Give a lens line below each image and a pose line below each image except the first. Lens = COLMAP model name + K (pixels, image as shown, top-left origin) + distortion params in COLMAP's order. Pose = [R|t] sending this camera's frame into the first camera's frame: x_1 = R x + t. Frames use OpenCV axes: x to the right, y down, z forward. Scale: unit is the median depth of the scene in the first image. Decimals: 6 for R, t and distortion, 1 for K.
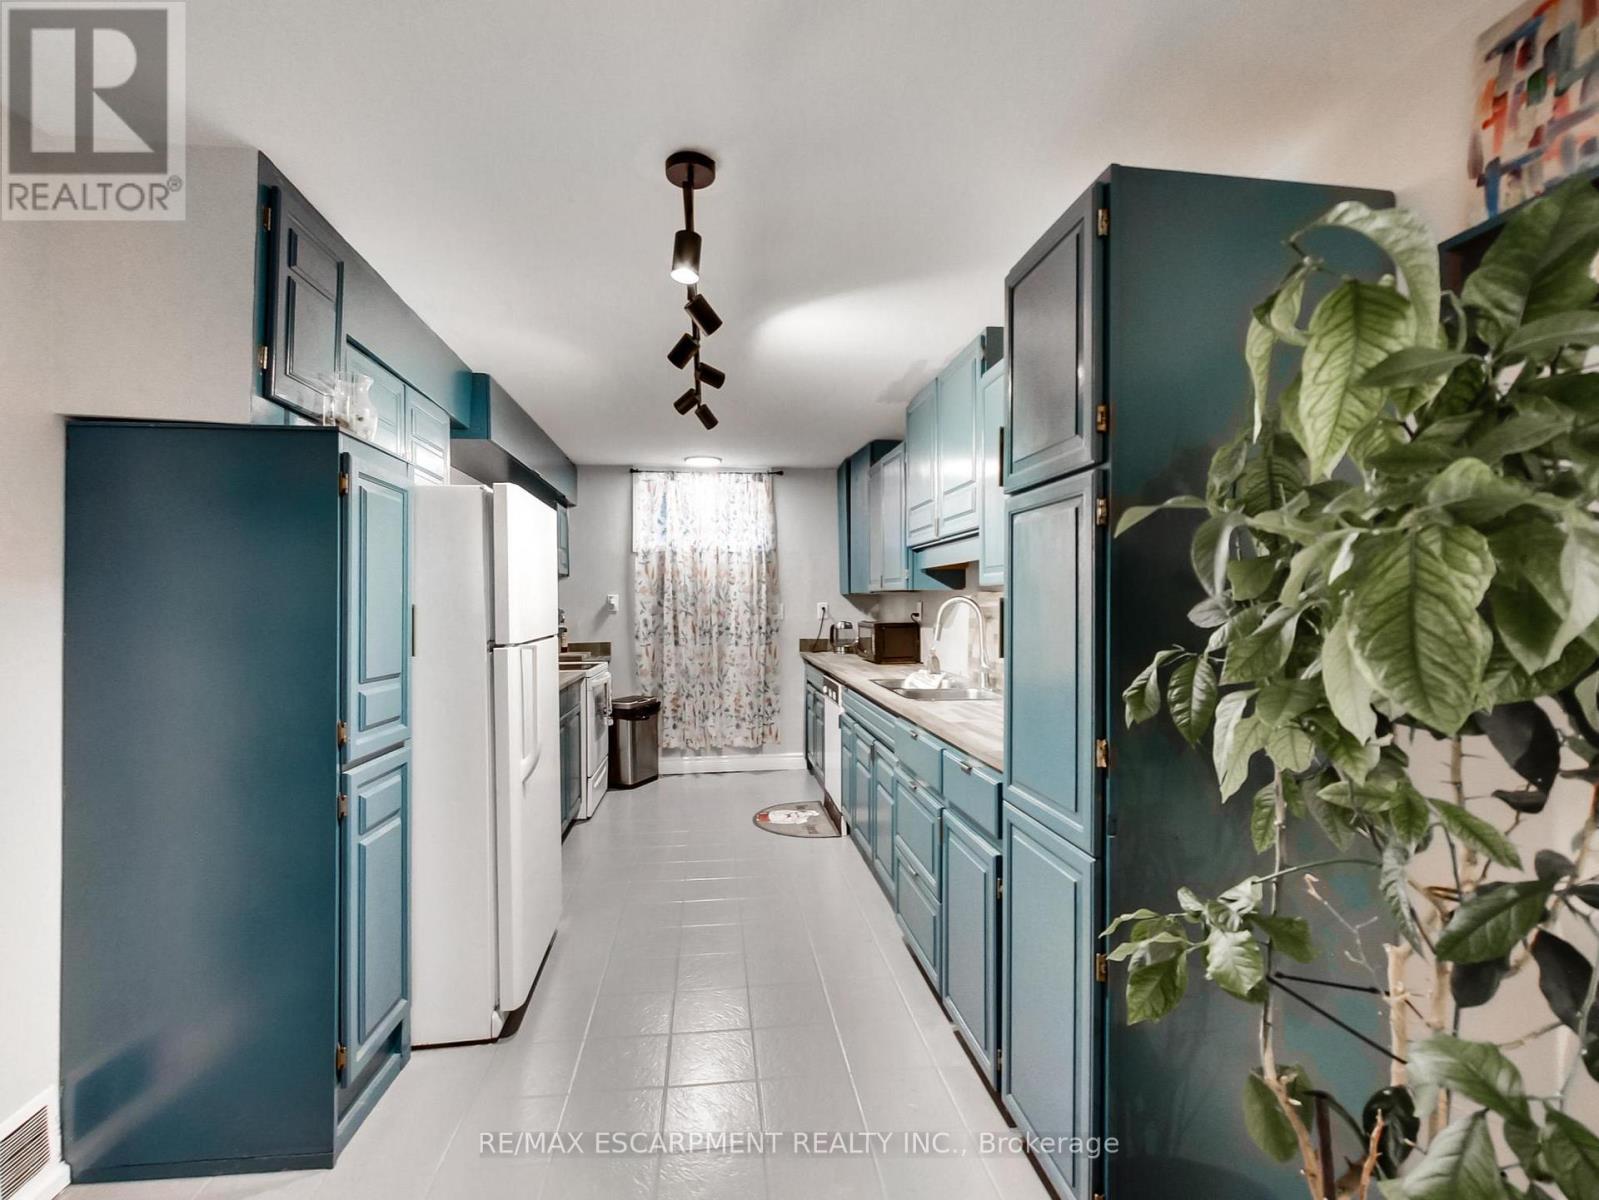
lens RADIAL K [[739.6, 0, 792.9], [0, 739.6, 594.4], [0, 0, 1]] dist [-0.001616, -0.000024]
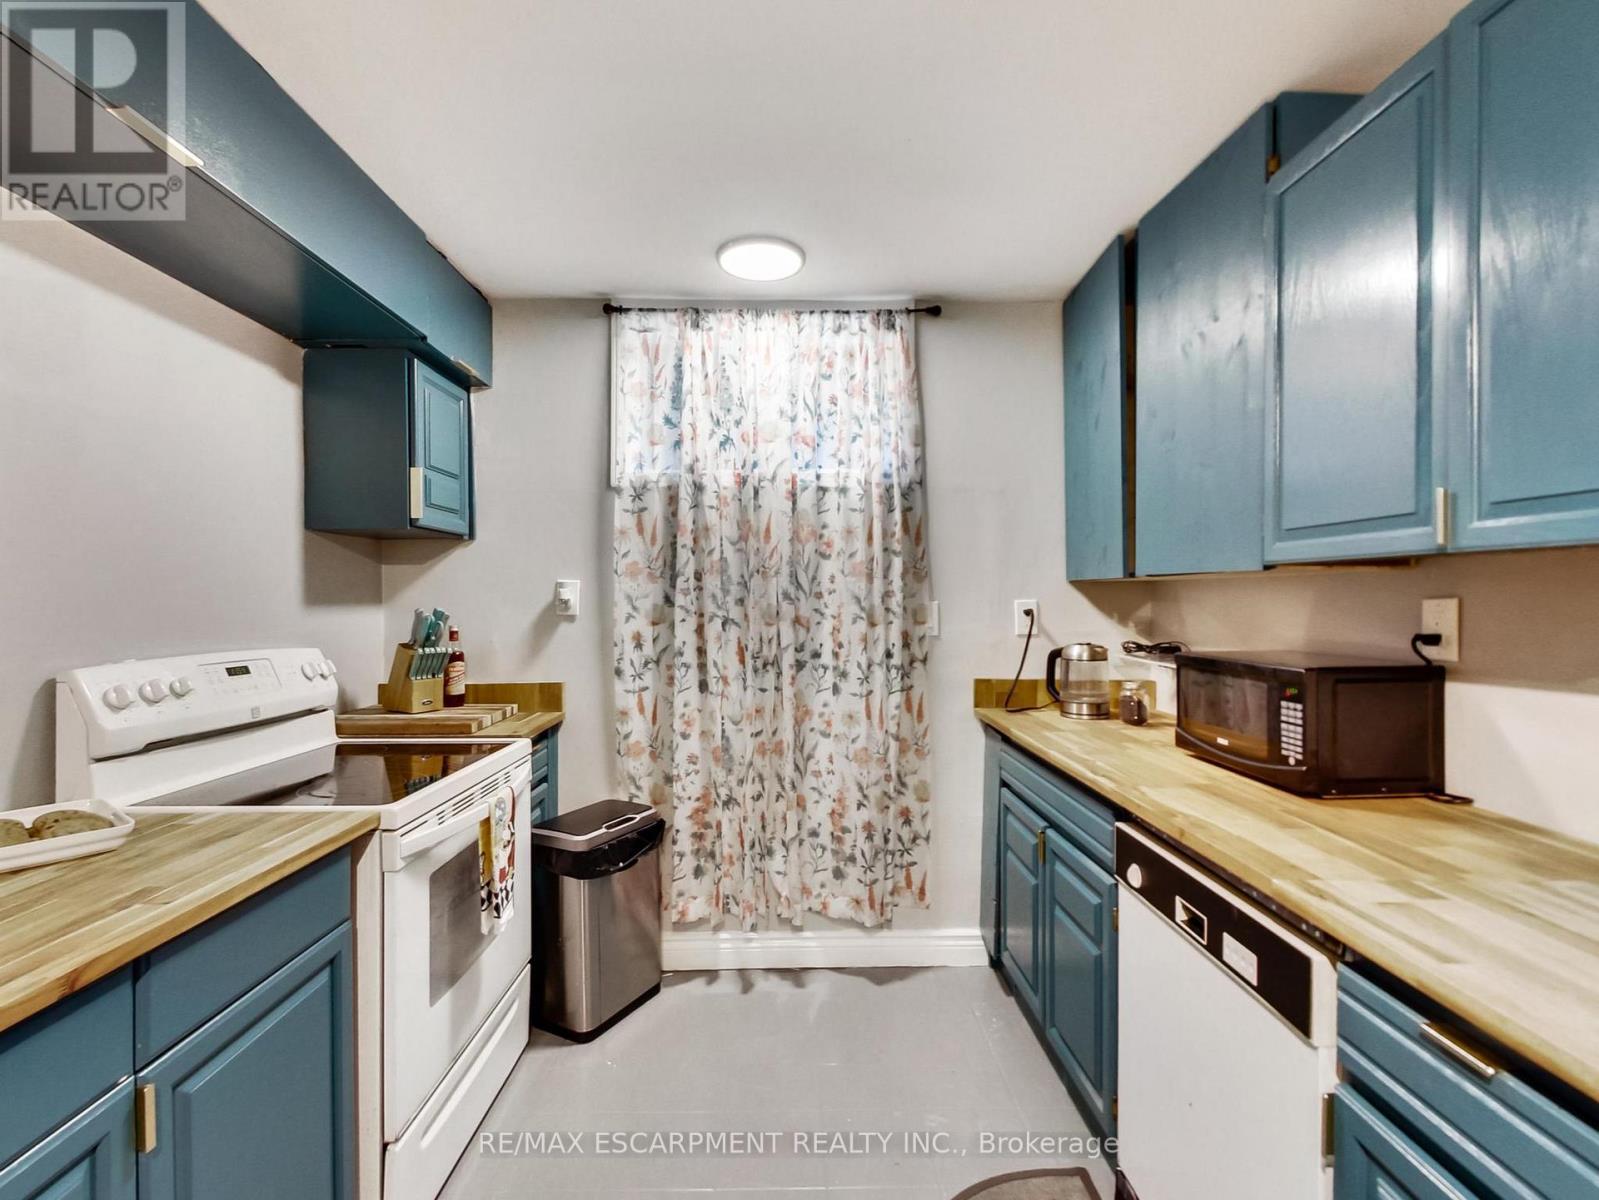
lens RADIAL K [[739.6, 0, 792.9], [0, 739.6, 594.4], [0, 0, 1]] dist [-0.001616, -0.000024]
pose [[0.994438, 0.004120, -0.105242, -0.055137], [-0.003682, 0.999984, 0.004354, 0.007065], [0.105258, -0.003942, 0.994437, 0.552552]]
